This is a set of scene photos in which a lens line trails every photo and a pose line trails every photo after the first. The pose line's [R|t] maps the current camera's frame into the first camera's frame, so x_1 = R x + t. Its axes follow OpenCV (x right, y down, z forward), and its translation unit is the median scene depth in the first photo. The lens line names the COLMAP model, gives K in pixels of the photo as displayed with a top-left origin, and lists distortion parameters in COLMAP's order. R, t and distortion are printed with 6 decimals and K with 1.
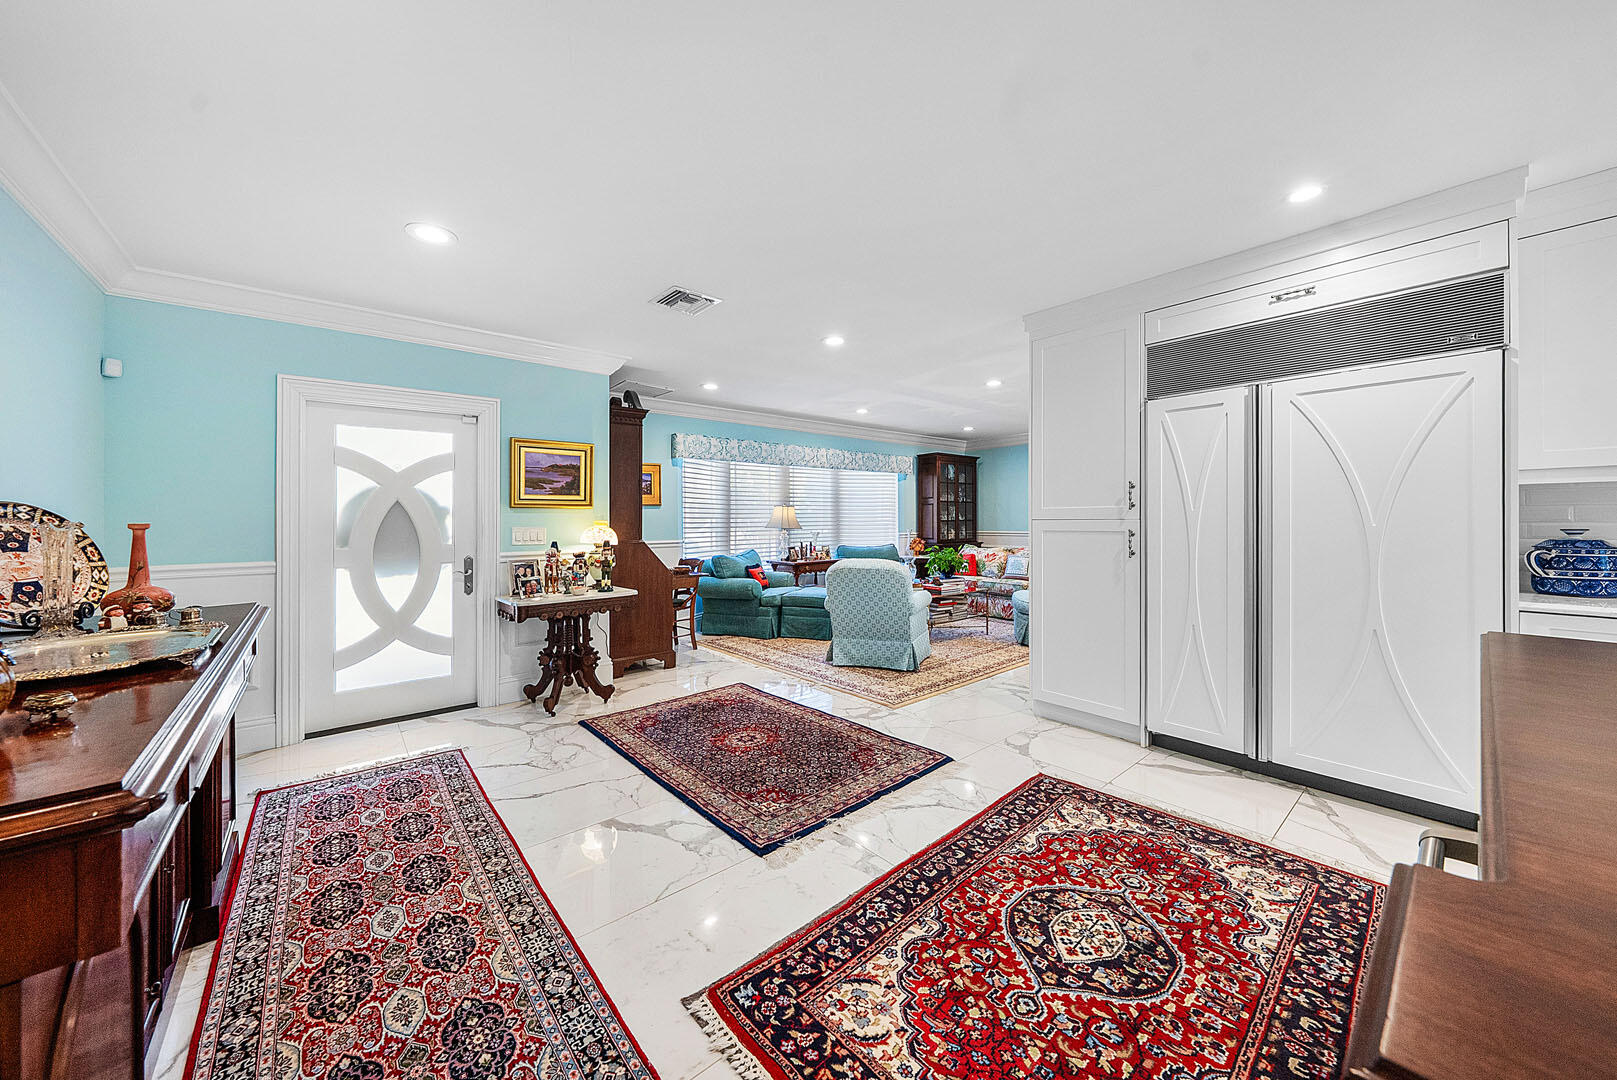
lens RADIAL K [[569.8, 0, 810.2], [0, 569.8, 514.8], [0, 0, 1]] dist [-0.001216, -0.000119]
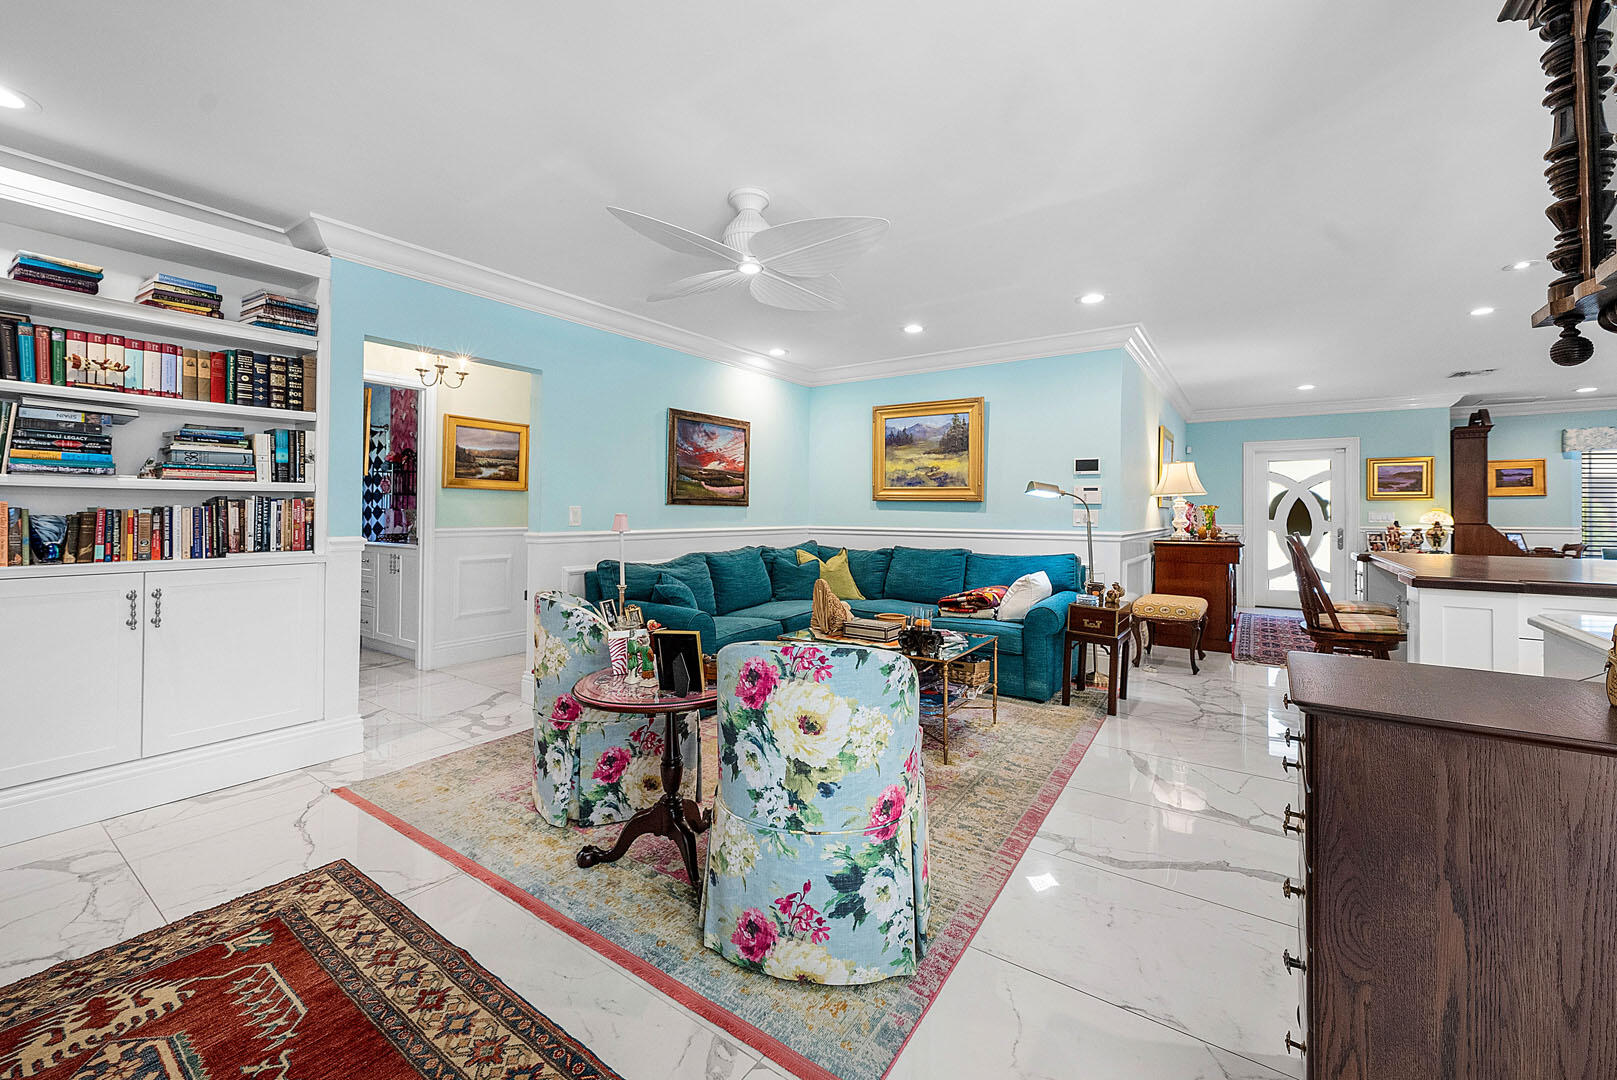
lens RADIAL K [[642.7, 0, 829.3], [0, 642.7, 508.4], [0, 0, 1]] dist [0.002489, 0.000119]
pose [[0.257285, 0.004950, -0.966323, 0.910630], [-0.001158, 0.999988, 0.004814, 0.004979], [0.966335, -0.000120, 0.257288, -1.031078]]
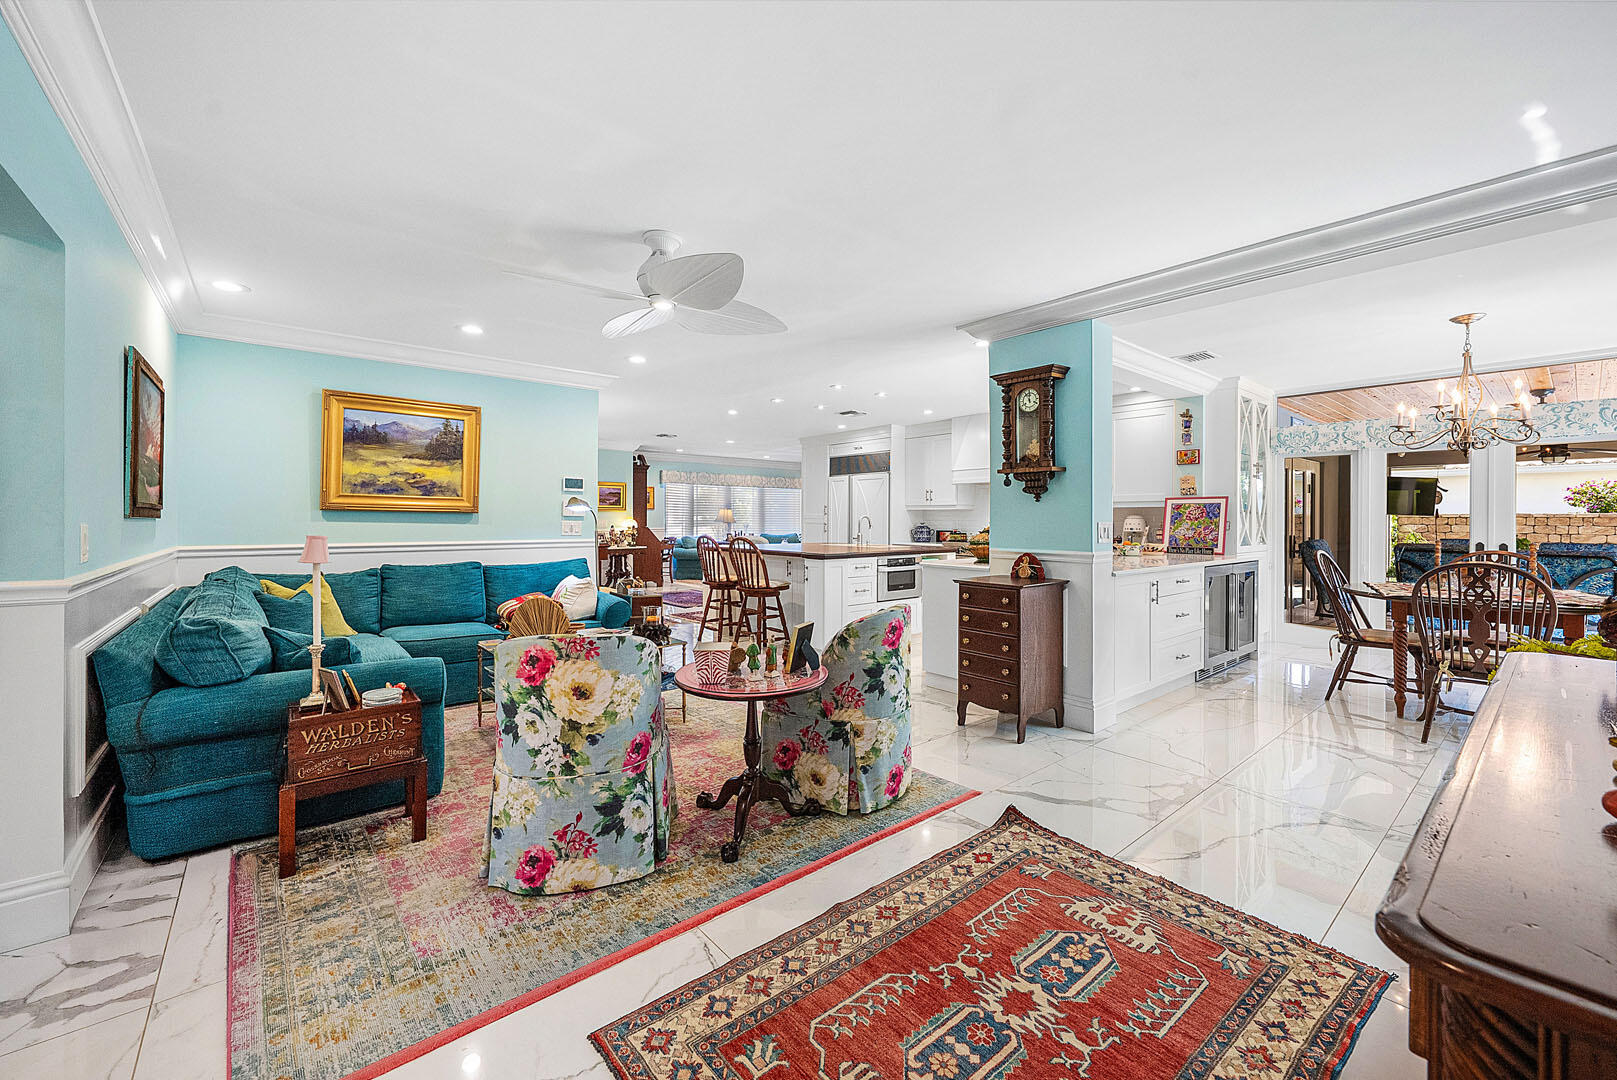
lens RADIAL K [[642.7, 0, 799.5], [0, 642.7, 528.7], [0, 0, 1]] dist [0.002489, 0.000119]
pose [[0.999789, 0.014606, -0.014473, 0.378884], [-0.014274, 0.999639, 0.022771, -0.010390], [0.014800, -0.022560, 0.999636, -1.700503]]
